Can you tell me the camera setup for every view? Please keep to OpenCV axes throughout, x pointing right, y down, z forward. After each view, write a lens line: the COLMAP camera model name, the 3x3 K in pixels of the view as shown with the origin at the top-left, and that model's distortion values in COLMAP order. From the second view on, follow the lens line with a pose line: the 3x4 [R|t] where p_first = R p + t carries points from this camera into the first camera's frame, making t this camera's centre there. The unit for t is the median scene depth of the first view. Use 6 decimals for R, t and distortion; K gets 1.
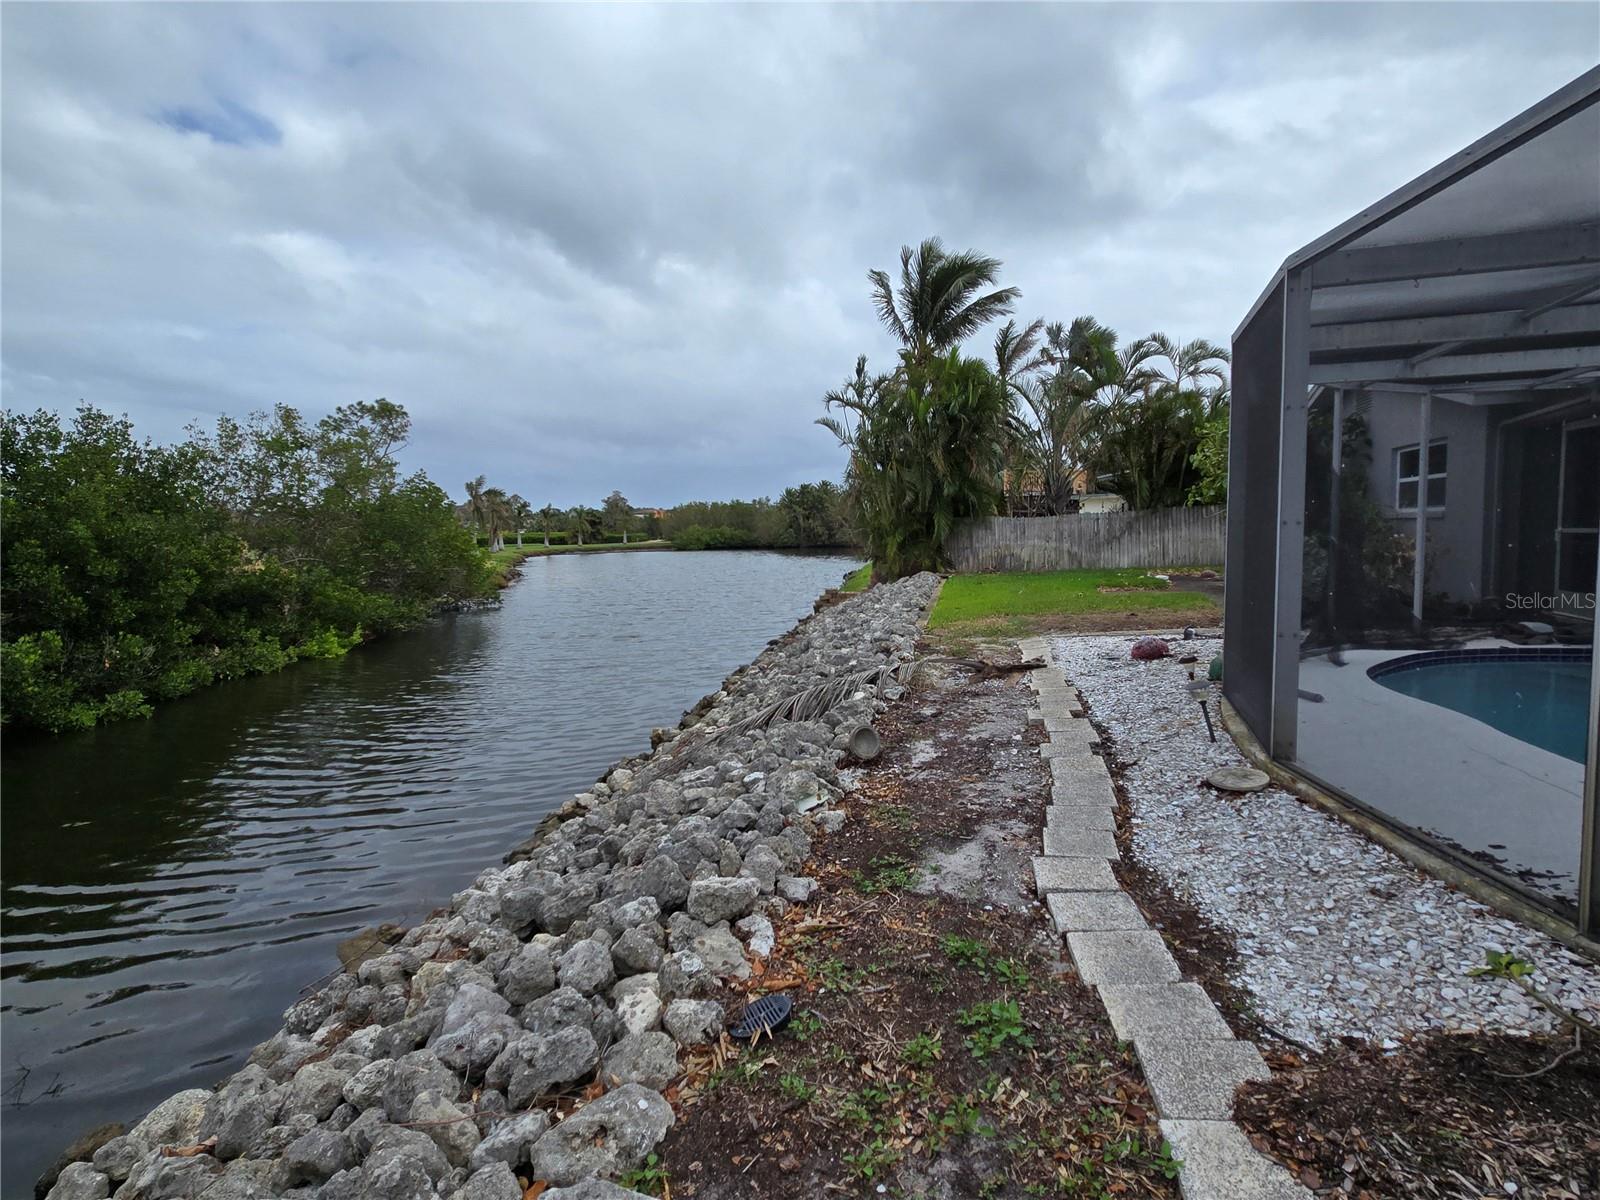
lens RADIAL K [[801.1, 0, 800.3], [0, 801.1, 584.2], [0, 0, 1]] dist [0.000430, 0.008463]
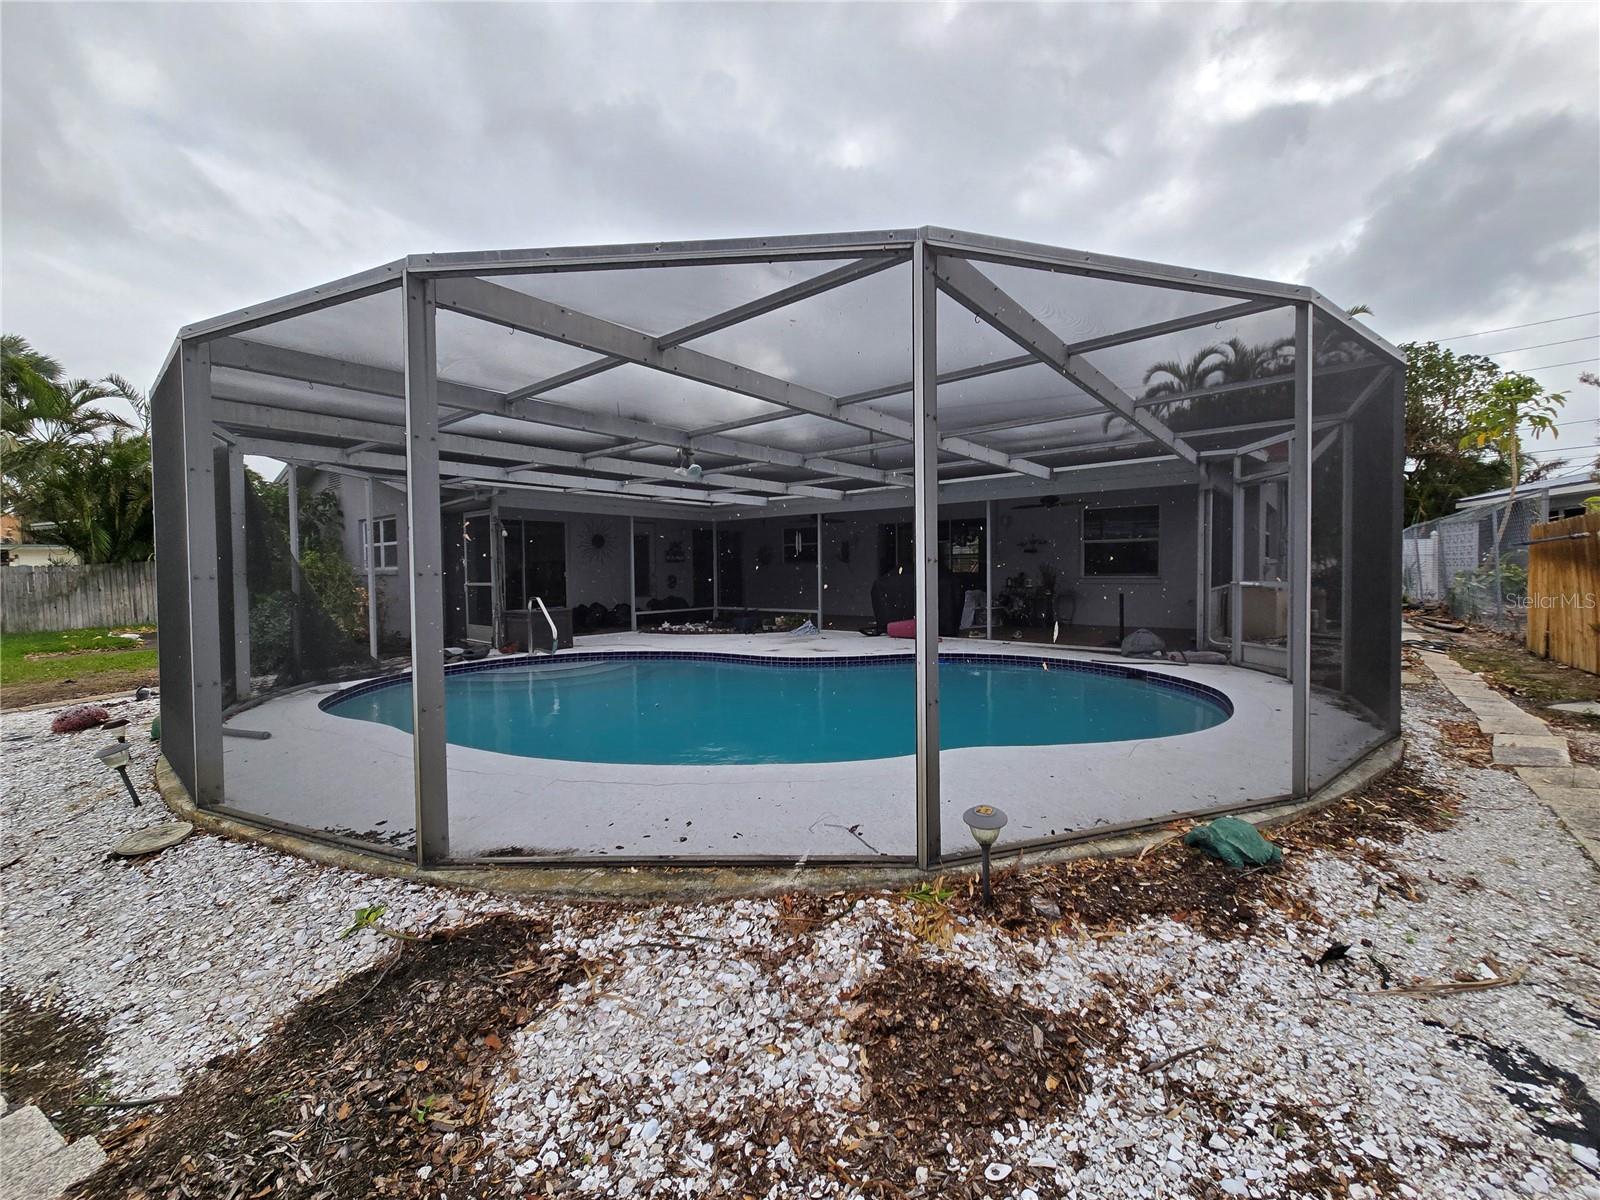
lens RADIAL K [[649.9, 0, 805.4], [0, 649.9, 589.3], [0, 0, 1]] dist [0.021216, -0.000294]
pose [[0.401588, -0.012222, 0.915739, 0.135601], [0.067980, 0.997550, -0.016498, 0.007030], [-0.913294, 0.068877, 0.401435, -0.079021]]
